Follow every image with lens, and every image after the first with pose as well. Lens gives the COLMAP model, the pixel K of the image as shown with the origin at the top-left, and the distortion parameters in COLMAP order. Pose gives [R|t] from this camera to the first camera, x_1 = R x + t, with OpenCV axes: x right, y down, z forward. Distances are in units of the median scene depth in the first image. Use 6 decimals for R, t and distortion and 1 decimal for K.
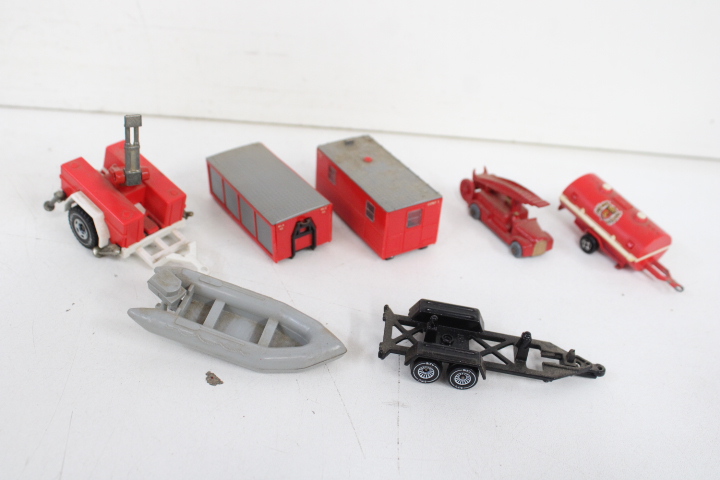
lens RADIAL K [[820.3, 0, 358.3], [0, 820.3, 237.8], [0, 0, 1]] dist [-0.057358, 0.000000]
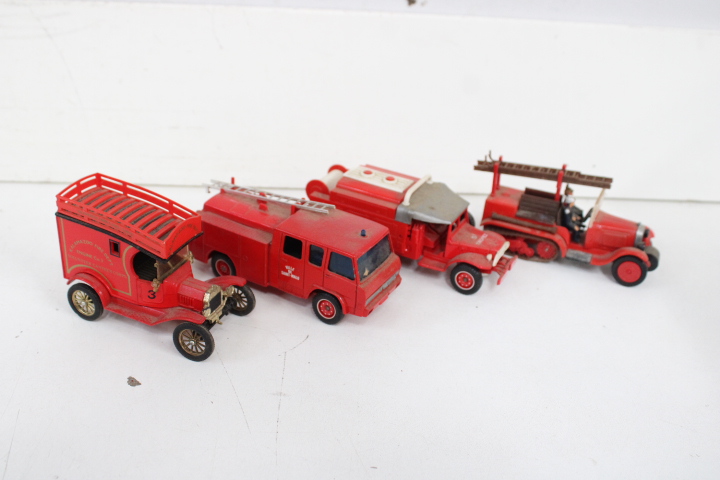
lens RADIAL K [[820.3, 0, 350.1], [0, 820.3, 240.6], [0, 0, 1]] dist [-0.057358, 0.000000]
pose [[0.998429, -0.046783, 0.030826, 0.081531], [0.049264, 0.995129, -0.085389, 0.051883], [-0.026682, 0.086774, 0.995871, -0.176711]]
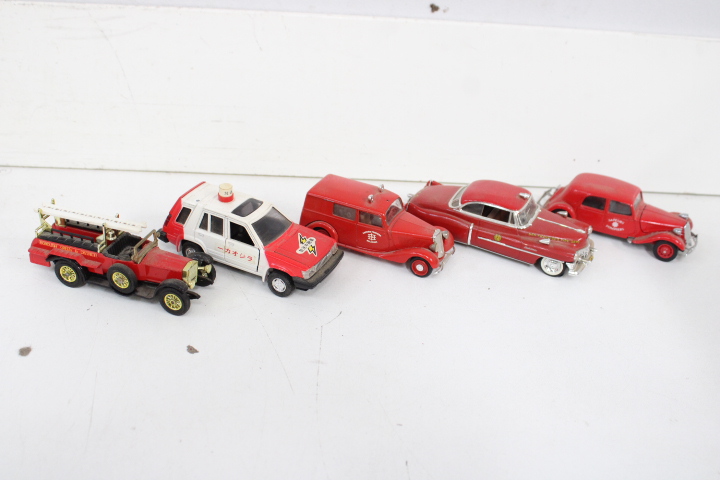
lens RADIAL K [[823.8, 0, 351.9], [0, 823.8, 242.2], [0, 0, 1]] dist [-0.057124, 0.000000]
pose [[0.999299, -0.032861, 0.017950, 0.056420], [0.033759, 0.998062, -0.052277, 0.043631], [-0.016198, 0.052846, 0.998471, -0.306829]]
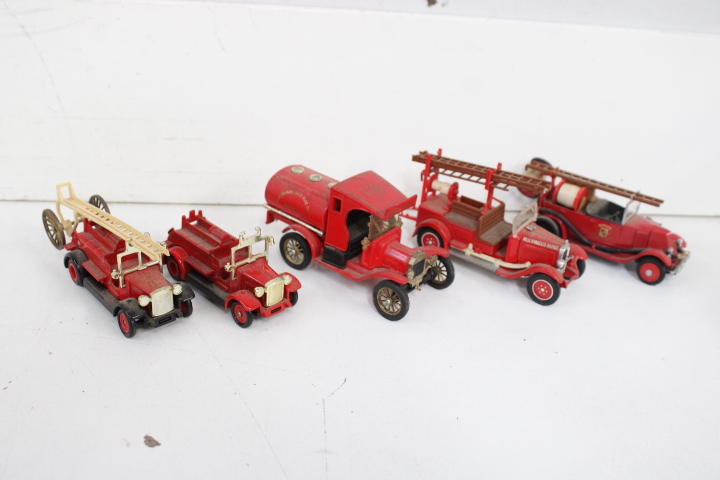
lens RADIAL K [[823.8, 0, 364.6], [0, 823.8, 241.9], [0, 0, 1]] dist [-0.057124, 0.000000]
pose [[0.992410, -0.055206, 0.109888, -0.002715], [0.064833, 0.994178, -0.086060, 0.015392], [-0.104497, 0.092531, 0.990211, -0.069248]]
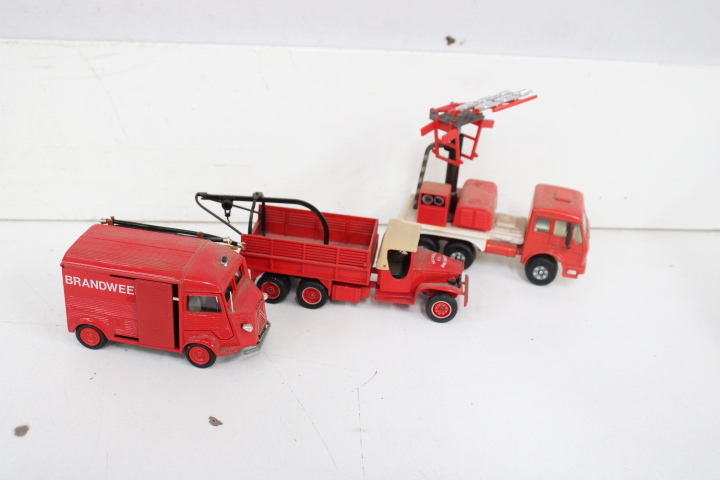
lens RADIAL K [[823.8, 0, 358.7], [0, 823.8, 244.6], [0, 0, 1]] dist [-0.057124, 0.000000]
pose [[0.995846, -0.059373, 0.069038, -0.016339], [0.066413, 0.992294, -0.104607, 0.030652], [-0.062295, 0.108757, 0.992115, -0.204030]]
